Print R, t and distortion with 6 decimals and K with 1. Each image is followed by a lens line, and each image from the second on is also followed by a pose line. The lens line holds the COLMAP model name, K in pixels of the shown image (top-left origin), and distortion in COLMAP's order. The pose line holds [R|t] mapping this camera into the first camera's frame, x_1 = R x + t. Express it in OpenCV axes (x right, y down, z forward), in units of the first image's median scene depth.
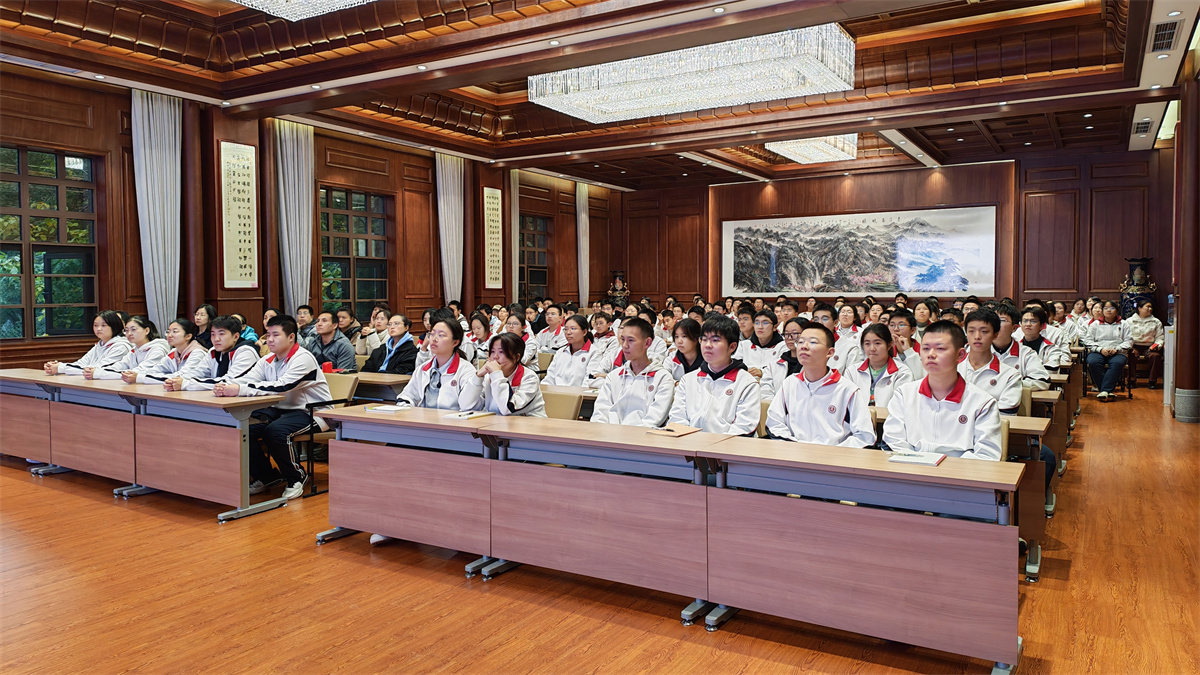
lens RADIAL K [[817.0, 0, 600.0], [0, 817.0, 337.5], [0, 0, 1]] dist [-0.046309, -0.001389]
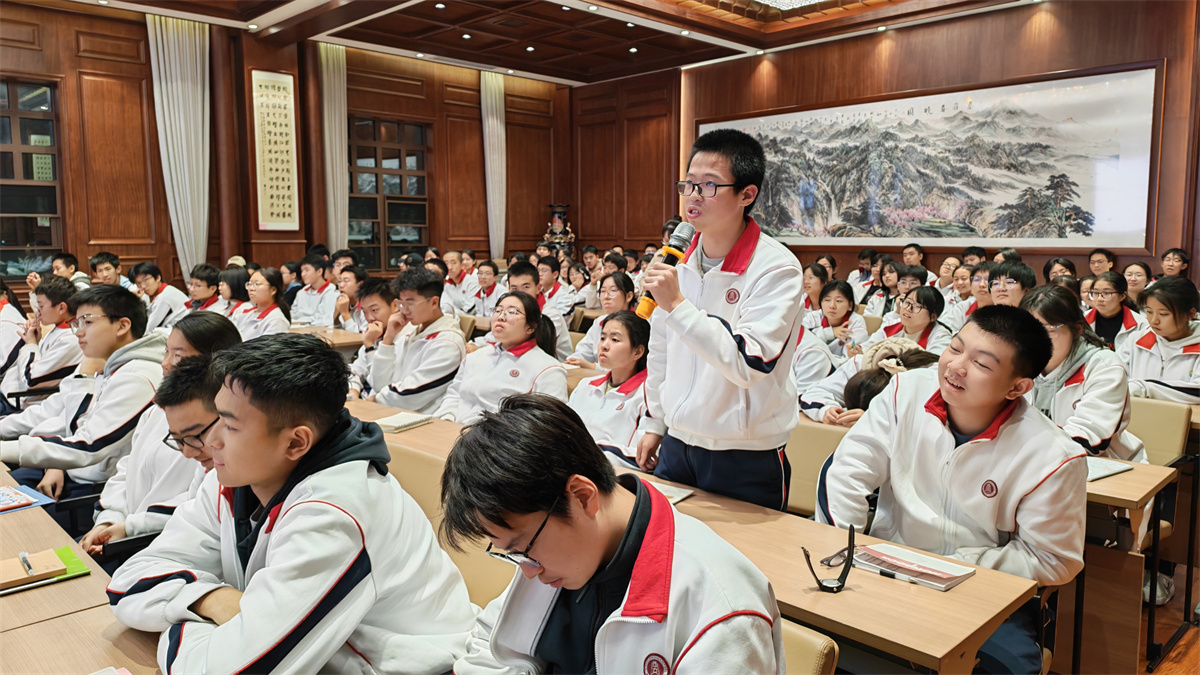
lens RADIAL K [[817.0, 0, 600.0], [0, 817.0, 337.5], [0, 0, 1]] dist [-0.046309, -0.001389]
pose [[0.975352, 0.030532, -0.218532, 0.233983], [-0.015928, 0.997539, 0.068278, -0.020320], [0.220079, -0.063115, 0.973438, 0.379518]]
